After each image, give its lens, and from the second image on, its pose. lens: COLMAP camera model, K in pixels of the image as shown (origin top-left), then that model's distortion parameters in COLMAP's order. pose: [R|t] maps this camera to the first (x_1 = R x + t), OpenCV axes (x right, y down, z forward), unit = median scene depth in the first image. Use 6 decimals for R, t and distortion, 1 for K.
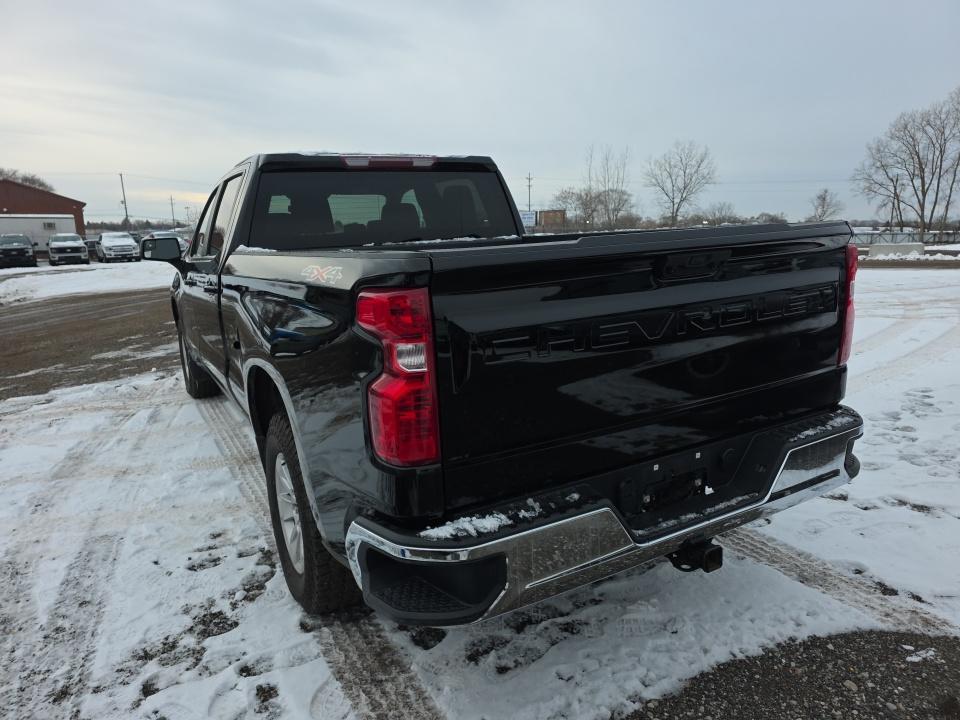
lens RADIAL K [[634.1, 0, 480.0], [0, 634.1, 360.0], [0, 0, 1]] dist [0.059690, -0.048895]
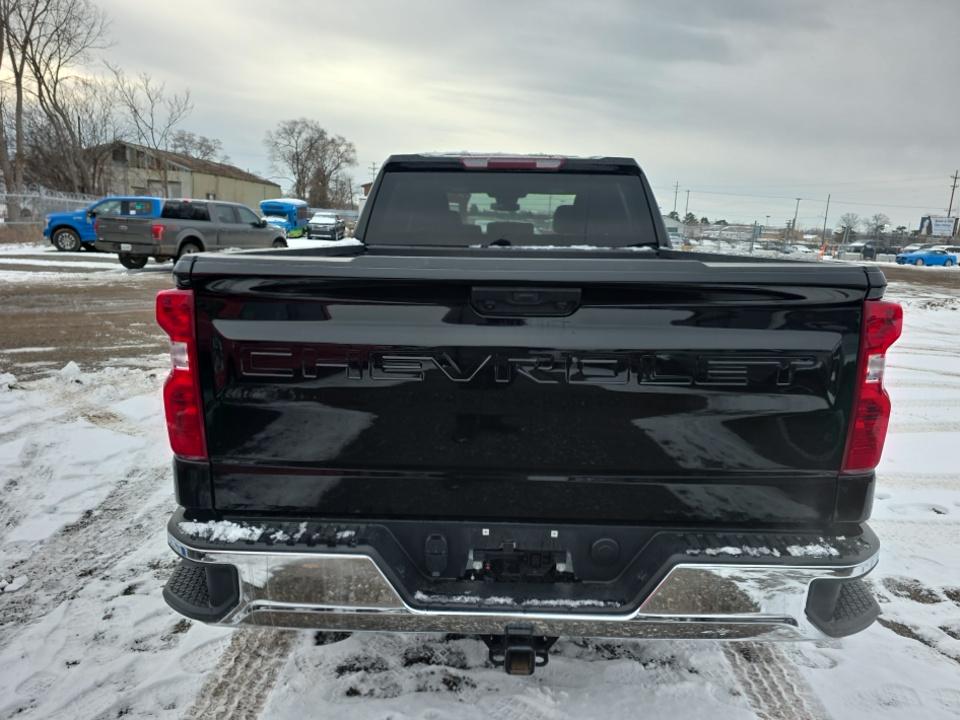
lens RADIAL K [[643.2, 0, 486.5], [0, 643.2, 365.1], [0, 0, 1]] dist [0.057794, -0.048168]
pose [[0.861409, 0.164052, -0.480689, 0.556881], [-0.158678, 0.985953, 0.052135, -0.082299], [0.482489, 0.031365, 0.875340, 0.203123]]
